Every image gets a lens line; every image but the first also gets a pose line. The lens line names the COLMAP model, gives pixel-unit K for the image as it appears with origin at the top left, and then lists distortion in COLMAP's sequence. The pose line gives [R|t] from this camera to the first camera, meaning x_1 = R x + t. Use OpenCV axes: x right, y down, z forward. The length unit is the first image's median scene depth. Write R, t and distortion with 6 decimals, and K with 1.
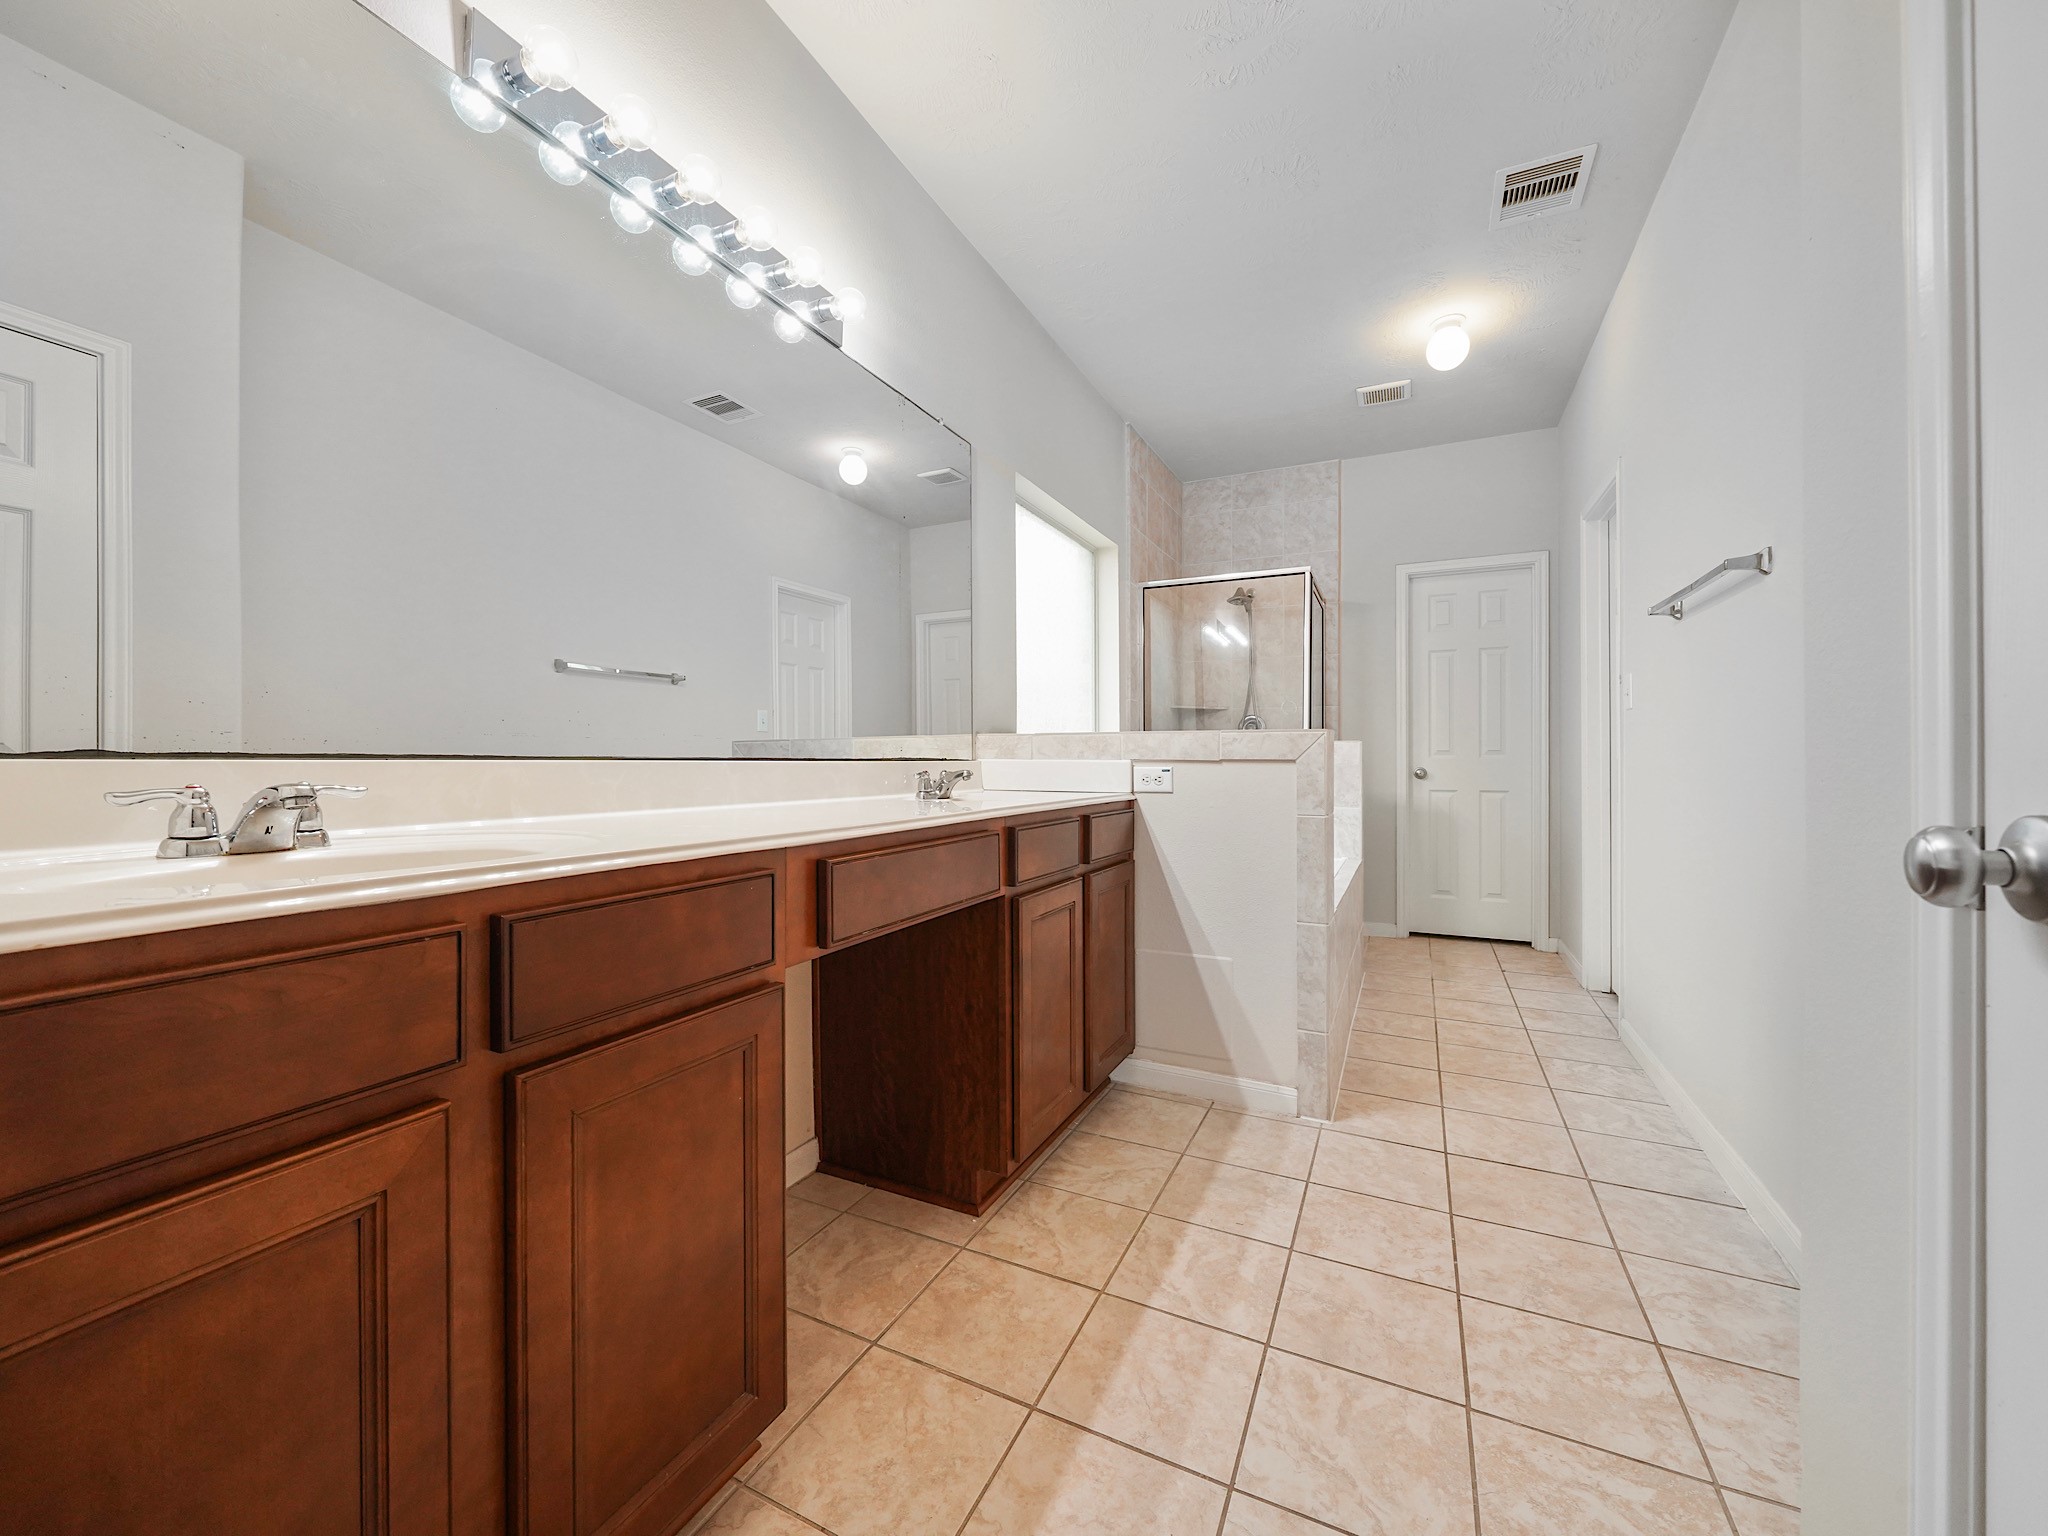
lens RADIAL K [[794.7, 0, 1016.3], [0, 794.7, 763.0], [0, 0, 1]] dist [-0.014381, -0.000217]
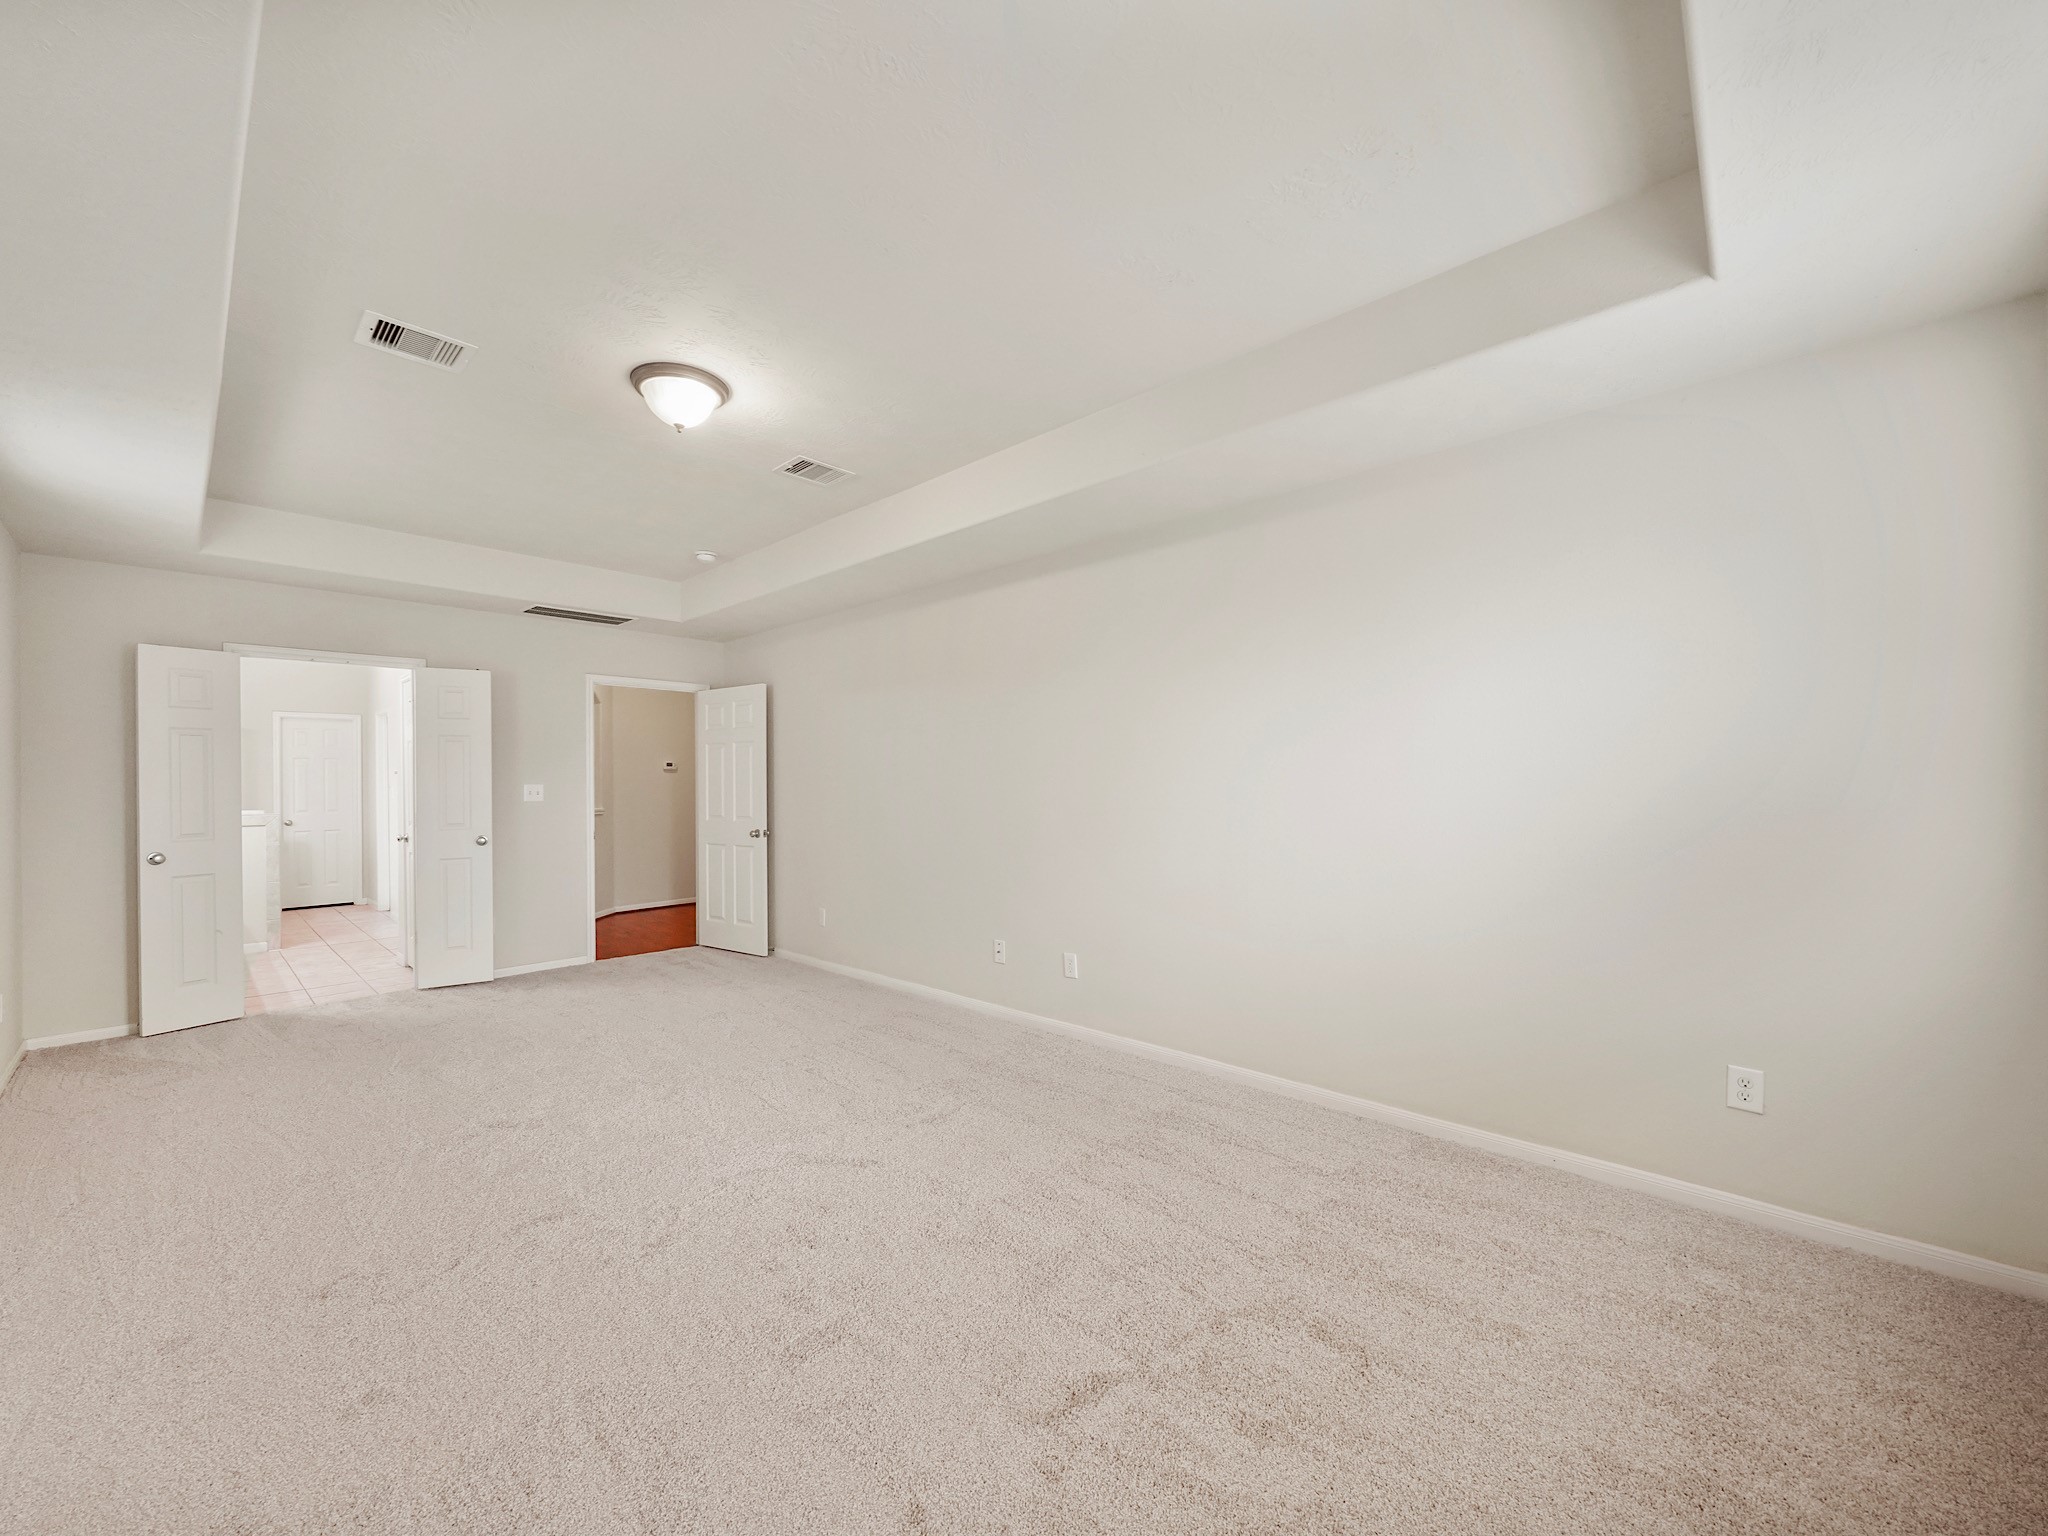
lens RADIAL K [[794.7, 0, 1020.4], [0, 794.7, 776.5], [0, 0, 1]] dist [-0.014381, -0.000217]
pose [[0.286890, -0.005273, 0.957949, -0.780983], [0.007884, 0.999964, 0.003143, -0.089876], [-0.957931, 0.006651, 0.286922, -1.208641]]
